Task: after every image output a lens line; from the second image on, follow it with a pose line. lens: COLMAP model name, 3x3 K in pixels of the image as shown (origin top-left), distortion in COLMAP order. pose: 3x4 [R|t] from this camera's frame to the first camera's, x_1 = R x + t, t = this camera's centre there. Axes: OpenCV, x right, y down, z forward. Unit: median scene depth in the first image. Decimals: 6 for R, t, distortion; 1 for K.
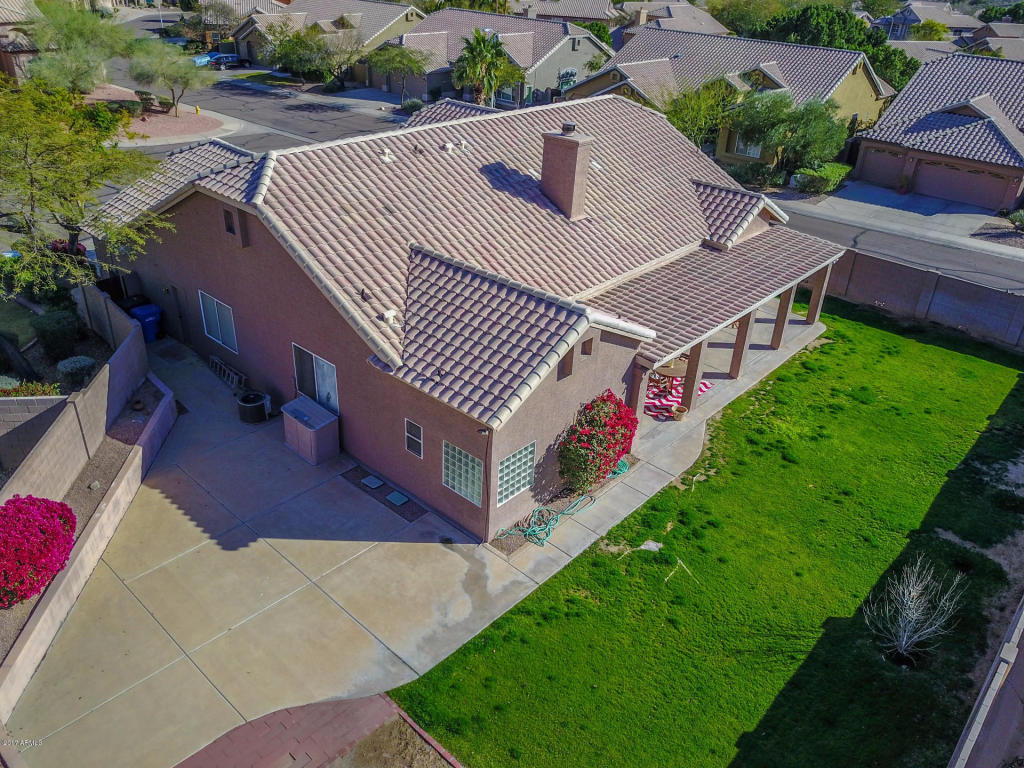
lens RADIAL K [[789.7, 0, 513.8], [0, 789.7, 386.5], [0, 0, 1]] dist [0.000495, -0.002051]
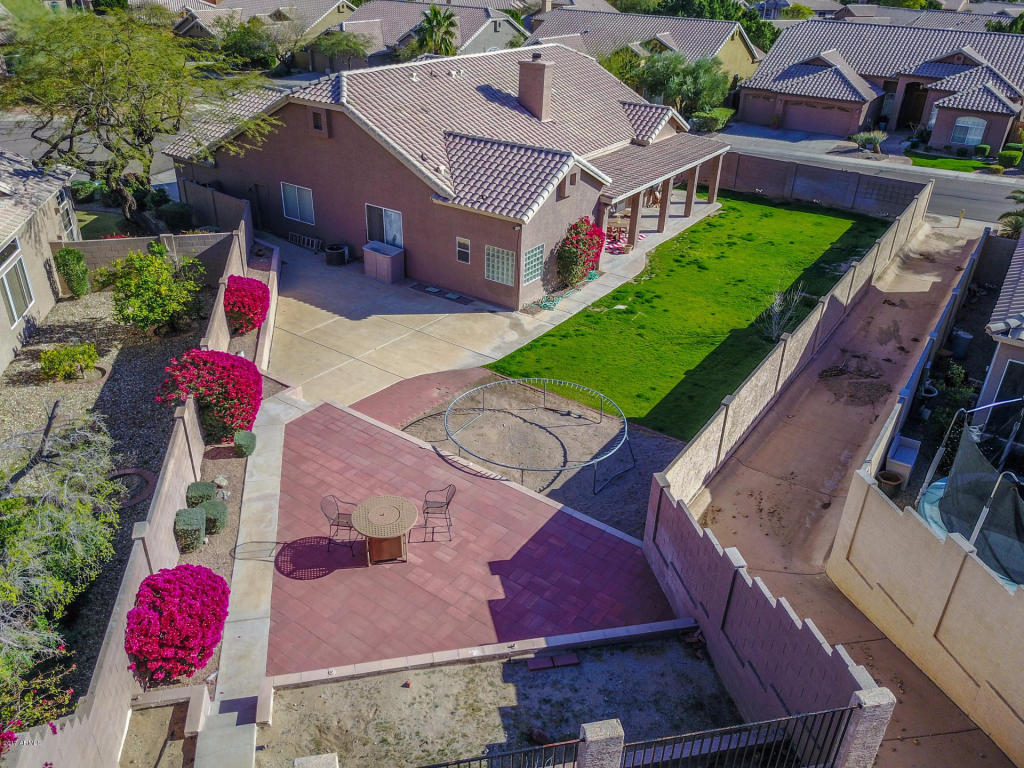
lens RADIAL K [[783.9, 0, 514.0], [0, 783.9, 384.2], [0, 0, 1]] dist [0.005877, -0.011950]
pose [[0.992080, -0.074581, 0.101073, -0.163183], [0.074717, 0.997202, 0.002438, 0.265324], [-0.100972, 0.005133, 0.994876, -0.418583]]
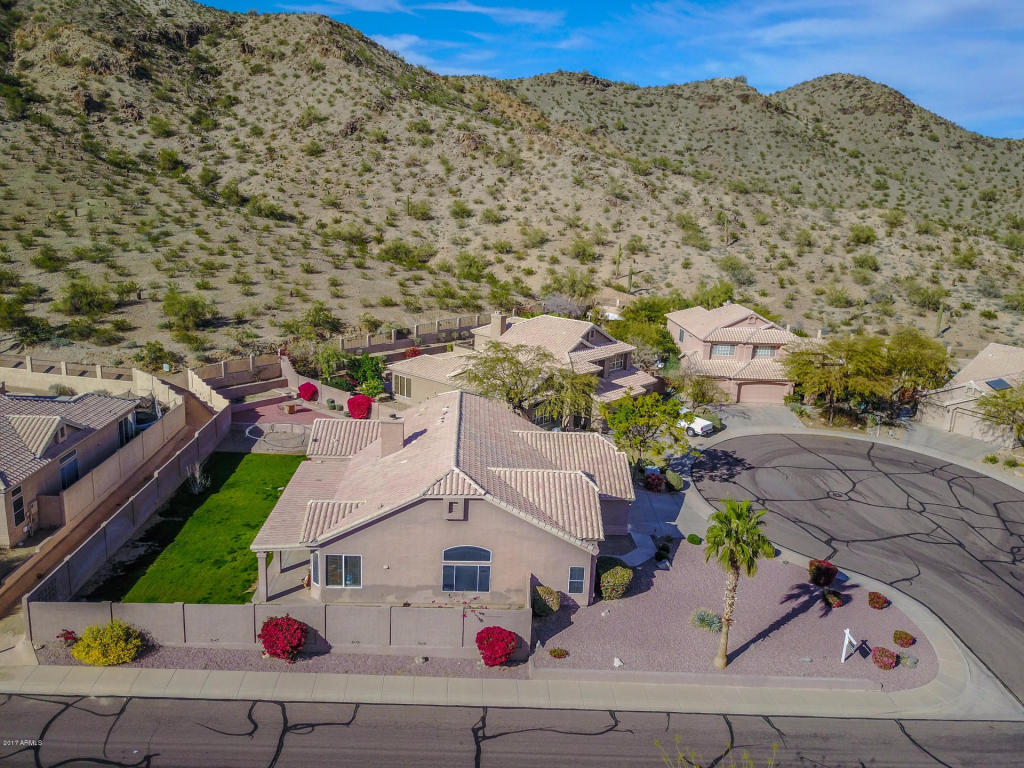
lens RADIAL K [[790.1, 0, 513.2], [0, 790.1, 380.7], [0, 0, 1]] dist [-0.001577, 0.001517]
pose [[-0.711368, 0.092711, -0.696678, 1.251129], [-0.408454, 0.752138, 0.517159, -1.574541], [0.571944, 0.652452, -0.497179, 2.139126]]
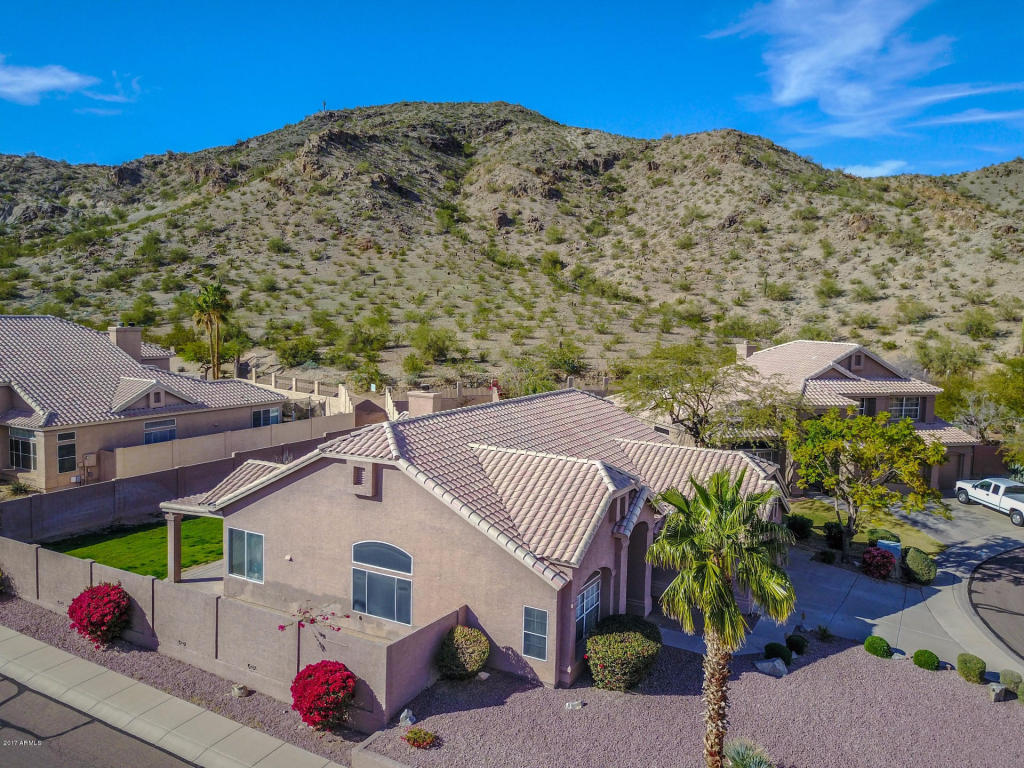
lens RADIAL K [[790.1, 0, 513.2], [0, 790.1, 380.7], [0, 0, 1]] dist [-0.001577, 0.001517]
pose [[-0.971732, -0.048926, -0.230963, 0.254276], [-0.170849, 0.820896, 0.544922, -1.199715], [0.162936, 0.568978, -0.806050, 2.256113]]
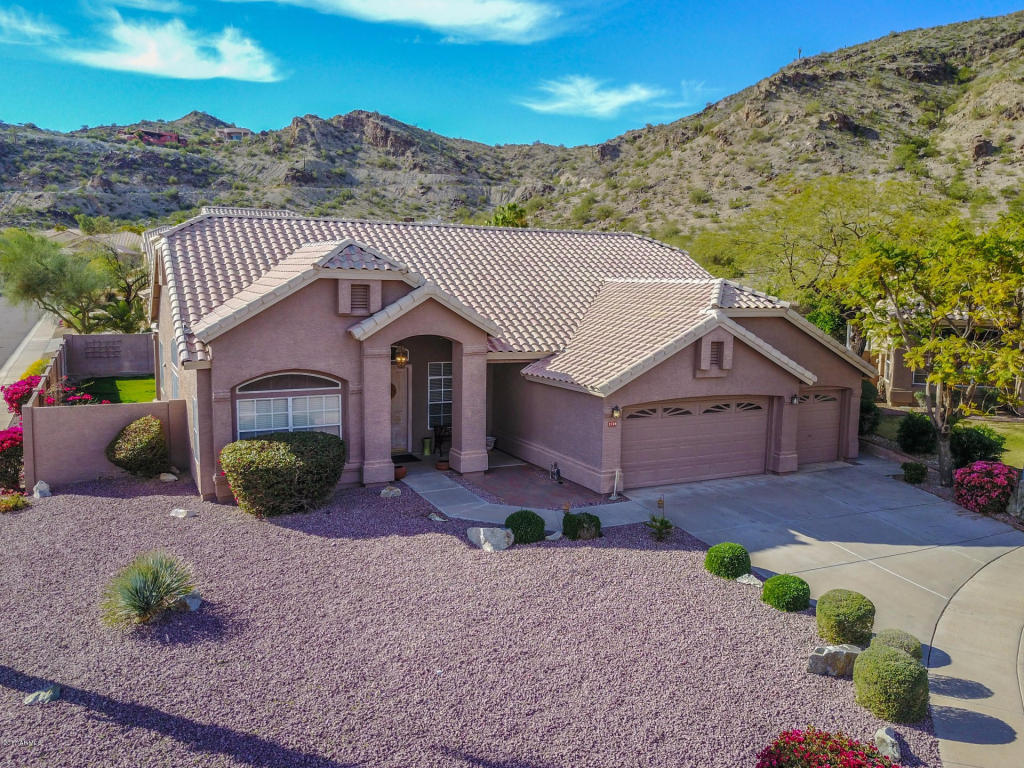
lens RADIAL K [[814.1, 0, 512.2], [0, 814.1, 378.1], [0, 0, 1]] dist [-0.006697, 0.006921]
pose [[-0.927230, -0.103404, 0.359933, -0.608282], [0.132175, 0.808907, 0.572887, -0.877406], [-0.350391, 0.578772, -0.736375, 2.107602]]
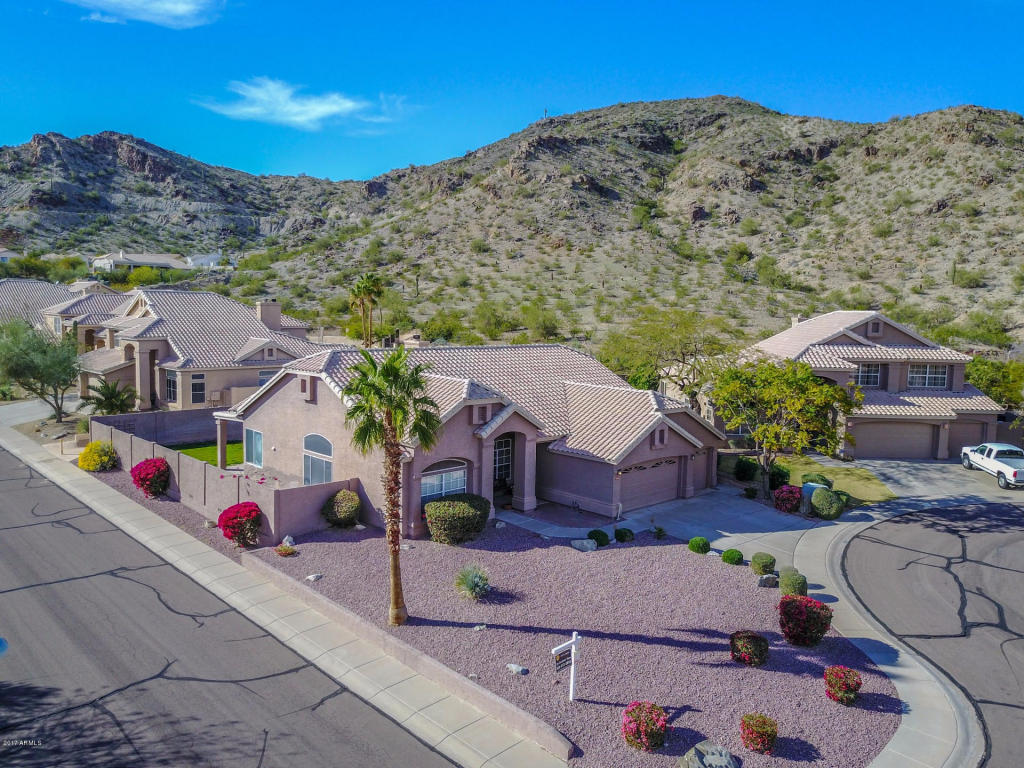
lens RADIAL K [[790.1, 0, 513.2], [0, 790.1, 380.7], [0, 0, 1]] dist [-0.001577, 0.001517]
pose [[-0.995248, -0.072511, 0.064996, -0.297822], [-0.022338, 0.819677, 0.572390, -1.344200], [-0.094780, 0.568218, -0.817401, 2.612075]]
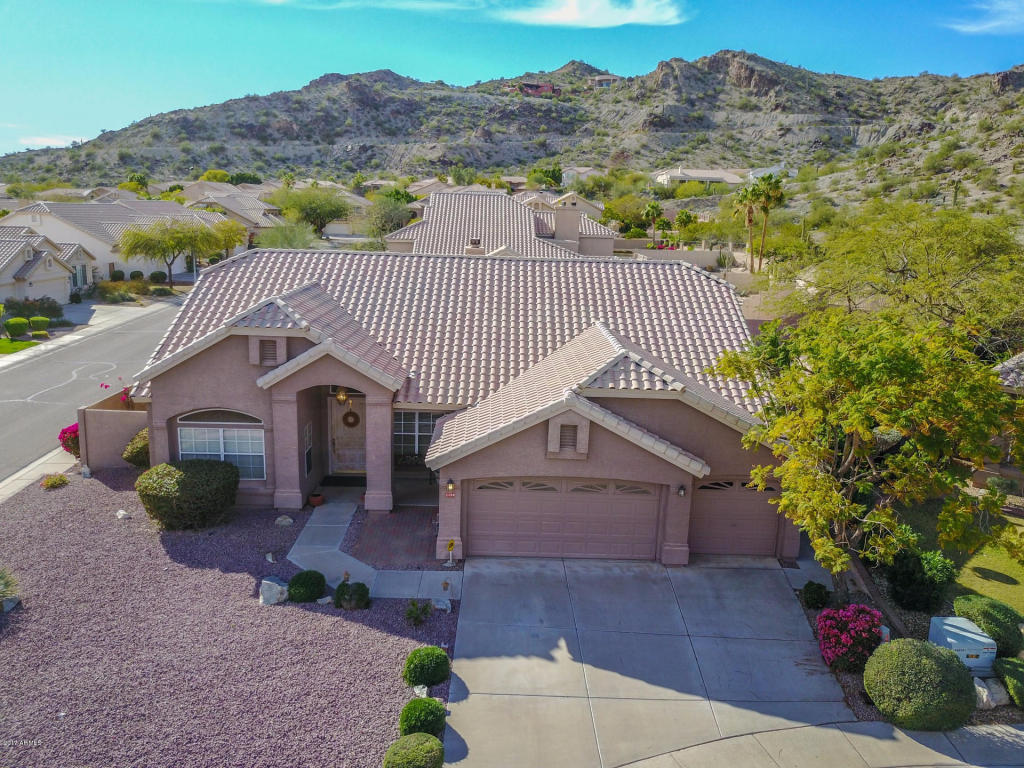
lens RADIAL K [[790.3, 0, 517.2], [0, 790.3, 377.0], [0, 0, 1]] dist [-0.002812, 0.004417]
pose [[-0.678360, -0.217596, 0.701769, -1.016742], [0.305247, 0.785342, 0.538574, -0.875751], [-0.668320, 0.579560, -0.466325, 1.756425]]
